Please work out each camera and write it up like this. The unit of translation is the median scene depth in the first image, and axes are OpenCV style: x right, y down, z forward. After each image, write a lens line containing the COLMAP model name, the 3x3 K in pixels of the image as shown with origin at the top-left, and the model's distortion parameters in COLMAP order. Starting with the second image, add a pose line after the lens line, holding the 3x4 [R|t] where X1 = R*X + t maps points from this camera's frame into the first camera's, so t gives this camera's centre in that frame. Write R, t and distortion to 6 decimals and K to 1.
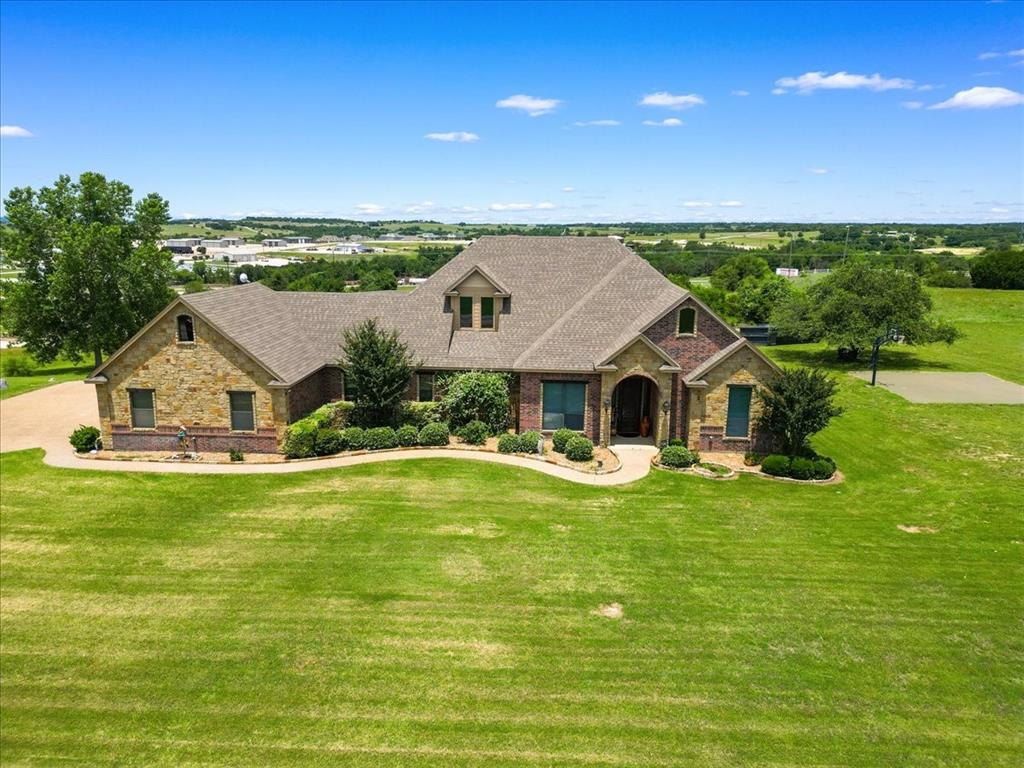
lens RADIAL K [[718.5, 0, 511.8], [0, 718.5, 380.9], [0, 0, 1]] dist [0.077113, -0.083750]
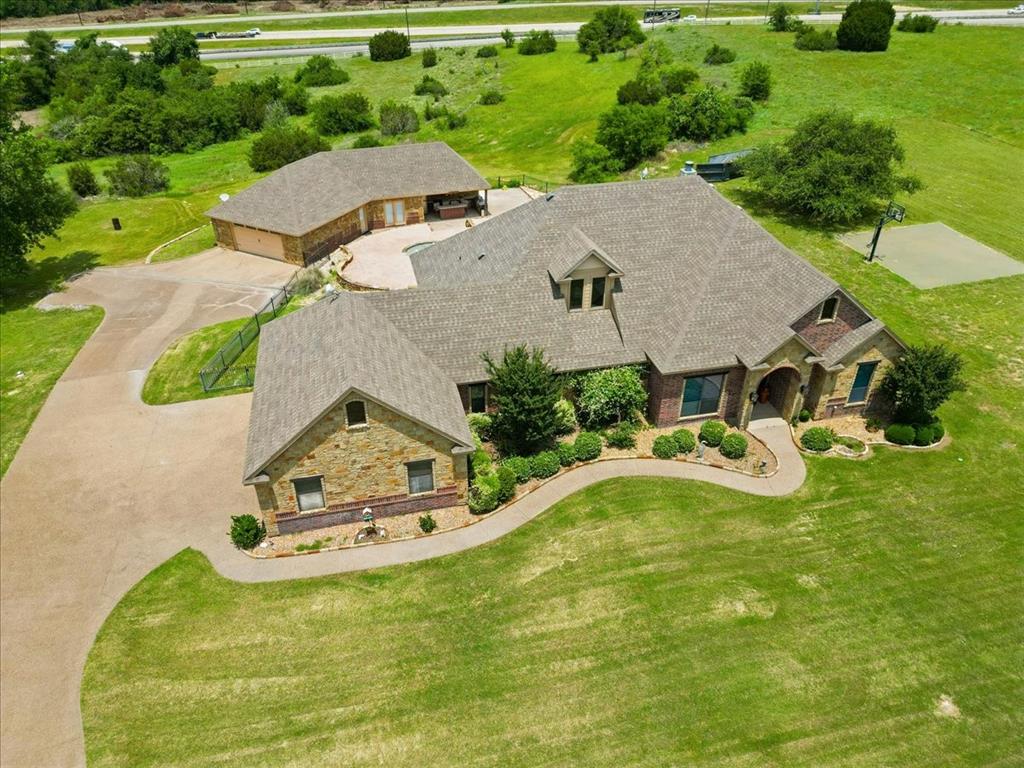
lens RADIAL K [[718.5, 0, 511.8], [0, 718.5, 380.9], [0, 0, 1]] dist [0.077113, -0.083750]
pose [[0.960622, -0.161252, 0.226279, -0.445214], [0.068800, 0.927053, 0.368565, -0.406931], [-0.269204, -0.338483, 0.901642, 0.165458]]
